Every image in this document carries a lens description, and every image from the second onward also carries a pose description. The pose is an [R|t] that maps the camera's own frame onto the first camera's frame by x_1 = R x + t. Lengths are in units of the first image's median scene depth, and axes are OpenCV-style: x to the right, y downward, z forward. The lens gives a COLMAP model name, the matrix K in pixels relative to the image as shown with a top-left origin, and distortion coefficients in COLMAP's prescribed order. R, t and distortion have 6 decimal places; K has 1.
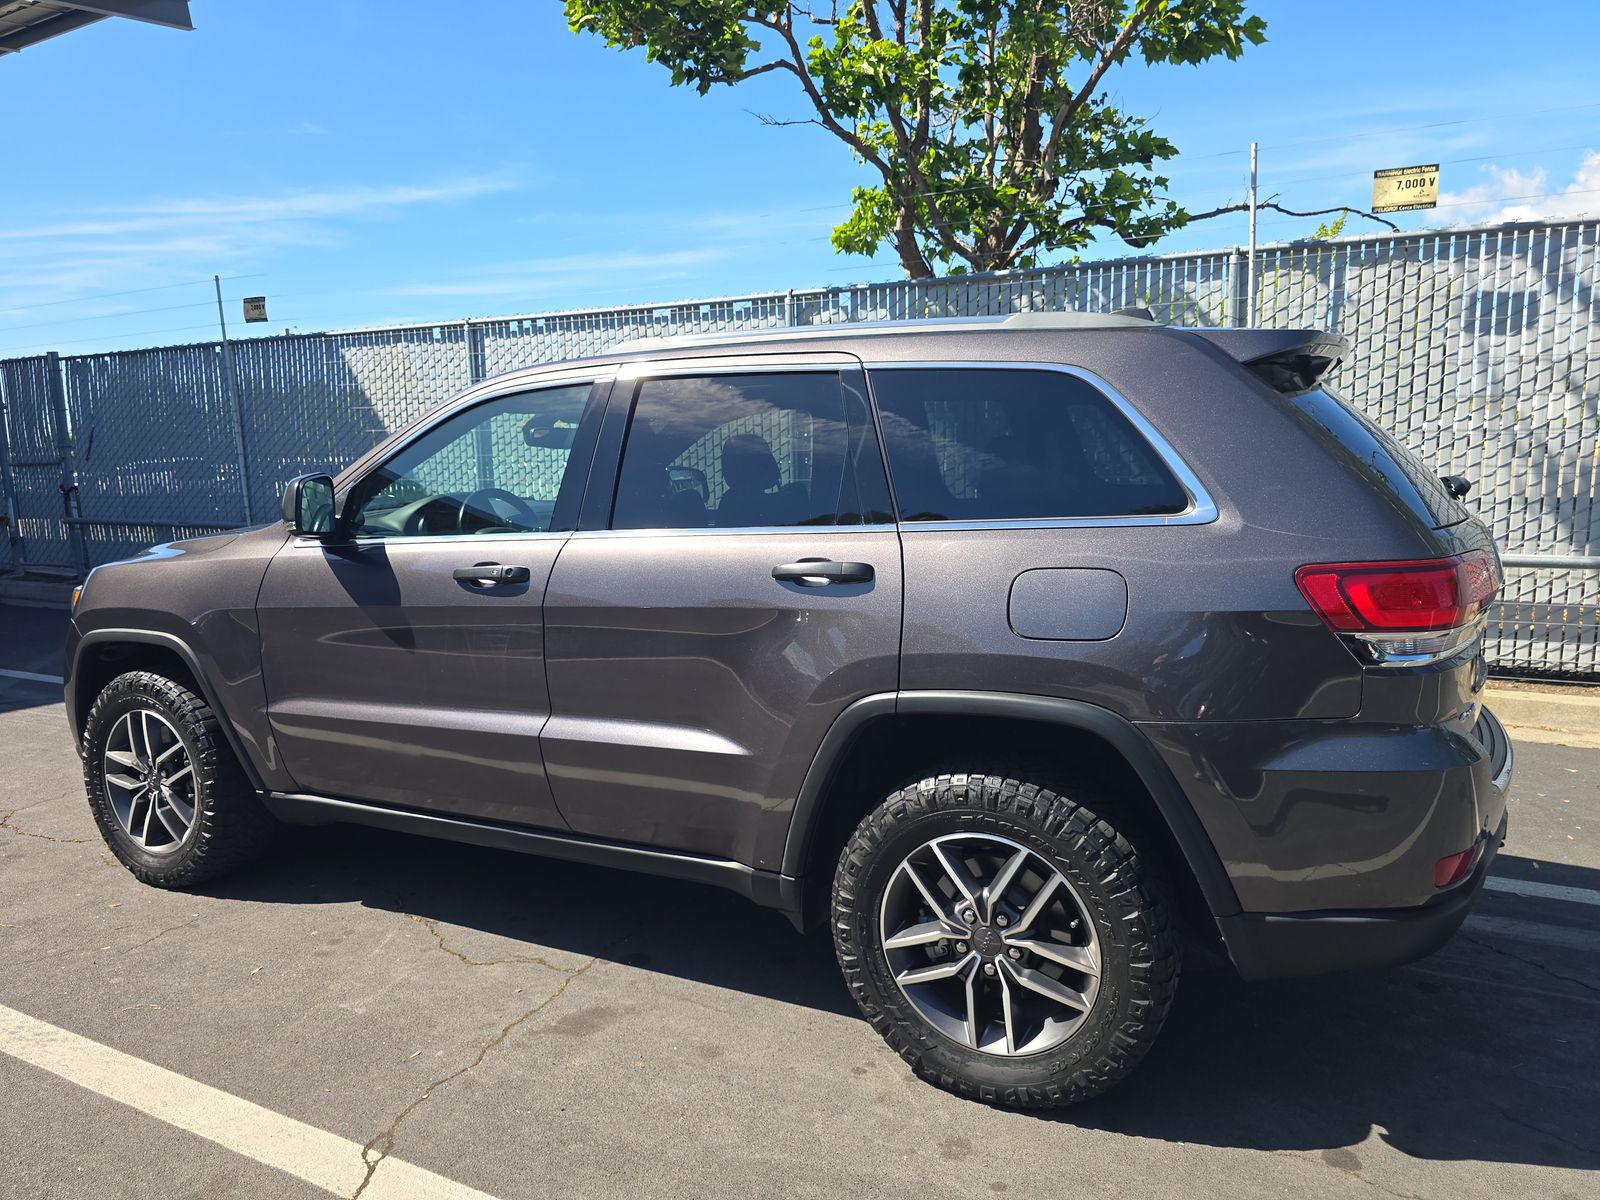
lens RADIAL K [[1106.0, 0, 799.4], [0, 1106.0, 590.2], [0, 0, 1]] dist [0.048307, -0.041114]
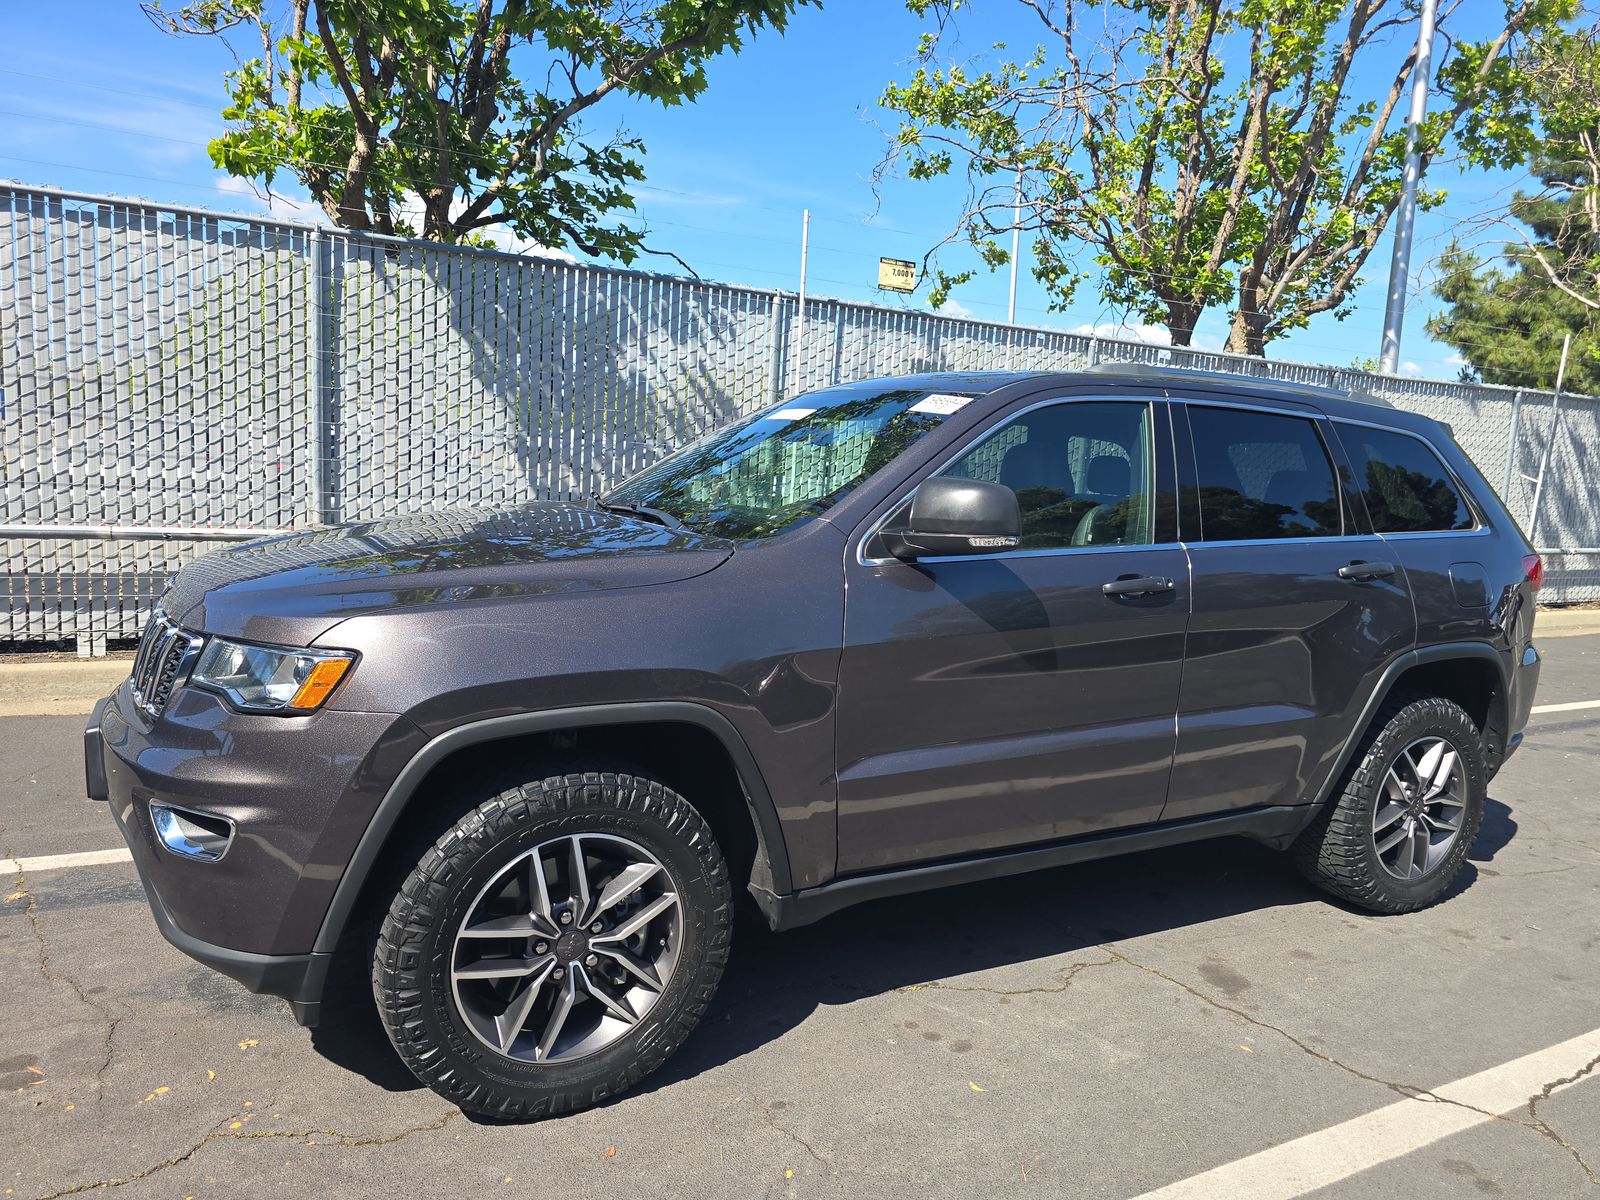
lens RADIAL K [[1106.0, 0, 799.4], [0, 1106.0, 590.2], [0, 0, 1]] dist [0.048307, -0.041114]
pose [[0.553373, -0.050469, 0.831403, -0.999823], [0.037244, 0.998664, 0.035833, -0.045750], [-0.832100, 0.011136, 0.554514, 0.536652]]
